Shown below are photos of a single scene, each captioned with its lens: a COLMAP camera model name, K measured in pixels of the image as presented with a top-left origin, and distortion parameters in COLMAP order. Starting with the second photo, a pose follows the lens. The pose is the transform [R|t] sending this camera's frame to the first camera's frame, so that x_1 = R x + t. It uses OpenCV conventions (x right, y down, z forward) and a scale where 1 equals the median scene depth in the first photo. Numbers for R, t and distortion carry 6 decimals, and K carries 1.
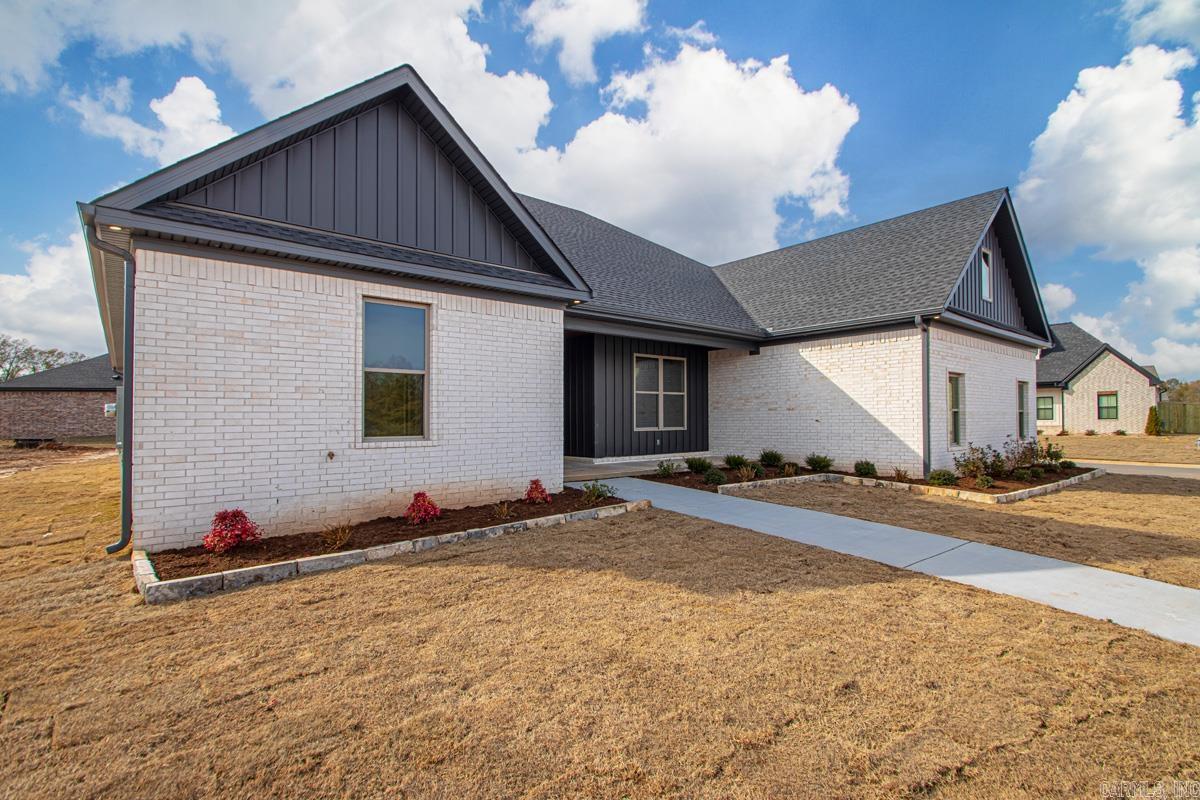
lens RADIAL K [[563.8, 0, 595.9], [0, 563.8, 397.9], [0, 0, 1]] dist [0.015191, -0.004506]
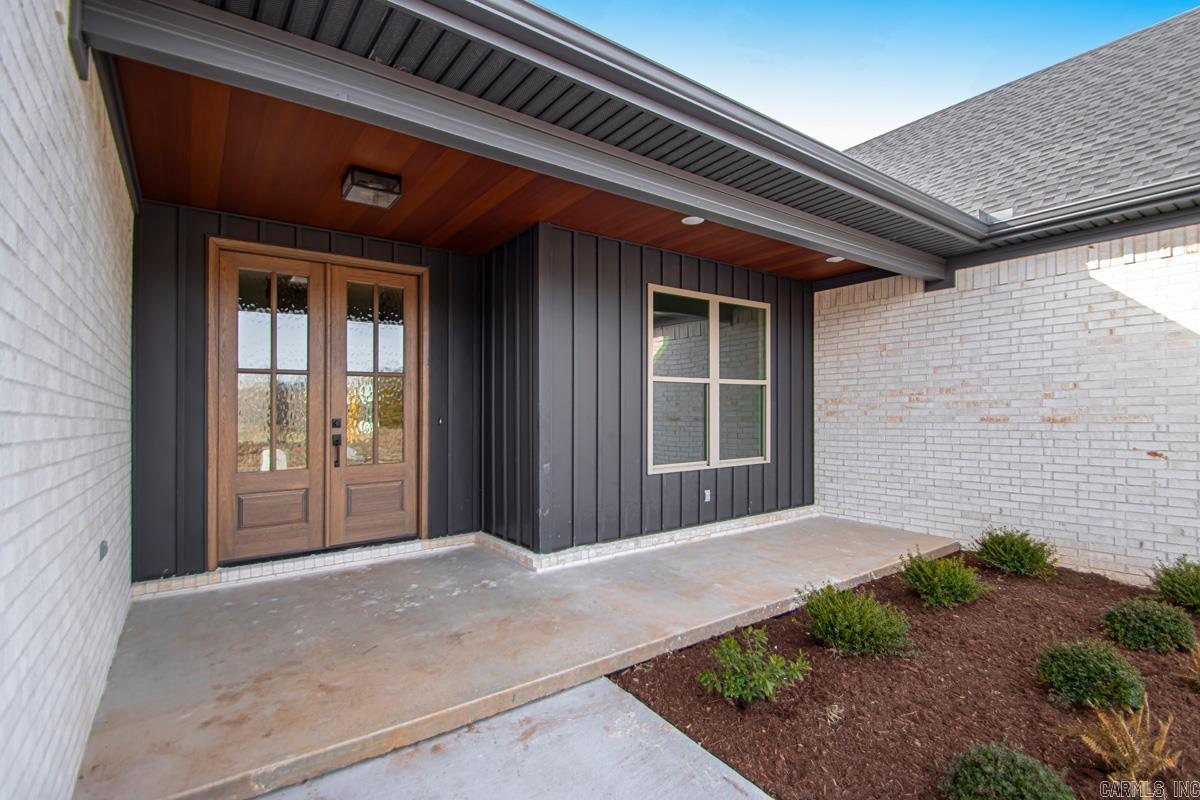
lens RADIAL K [[563.8, 0, 598.5], [0, 563.8, 404.3], [0, 0, 1]] dist [0.015191, -0.004506]
pose [[0.997159, -0.000715, -0.075325, 0.060042], [0.002432, 0.999739, 0.022715, -0.000617], [0.075289, -0.022834, 0.996900, 0.568098]]
